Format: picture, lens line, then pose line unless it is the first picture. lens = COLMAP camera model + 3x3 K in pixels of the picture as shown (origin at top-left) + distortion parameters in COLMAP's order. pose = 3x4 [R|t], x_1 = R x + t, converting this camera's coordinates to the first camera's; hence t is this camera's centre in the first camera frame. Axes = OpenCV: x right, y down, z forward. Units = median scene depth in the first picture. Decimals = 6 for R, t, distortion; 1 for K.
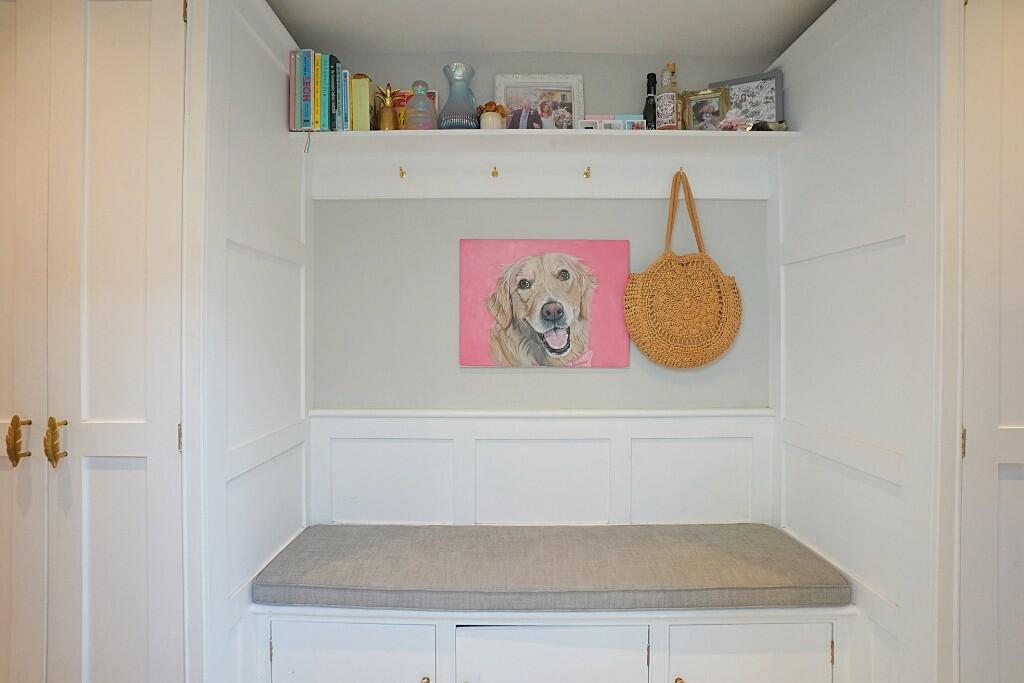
lens RADIAL K [[454.0, 0, 514.9], [0, 454.0, 336.3], [0, 0, 1]] dist [-0.053831, 0.015309]
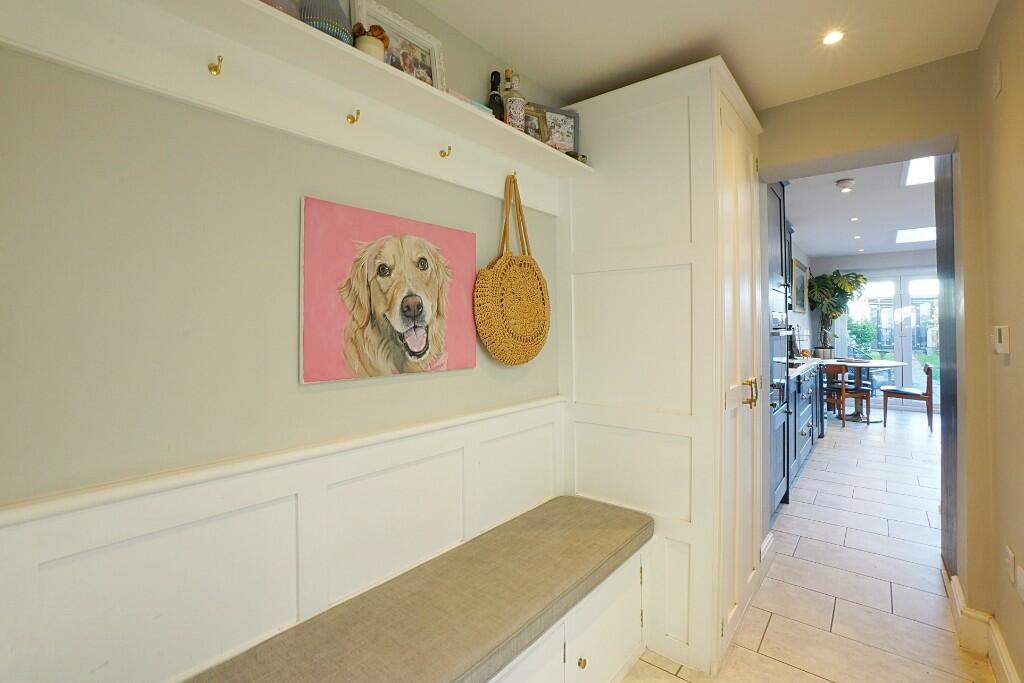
lens RADIAL K [[454.0, 0, 517.4], [0, 454.0, 319.6], [0, 0, 1]] dist [-0.053831, 0.015309]
pose [[0.653991, 0.010498, 0.756430, -0.416750], [0.009834, 0.999701, -0.022377, -0.010176], [-0.756439, 0.022073, 0.653692, 0.316871]]
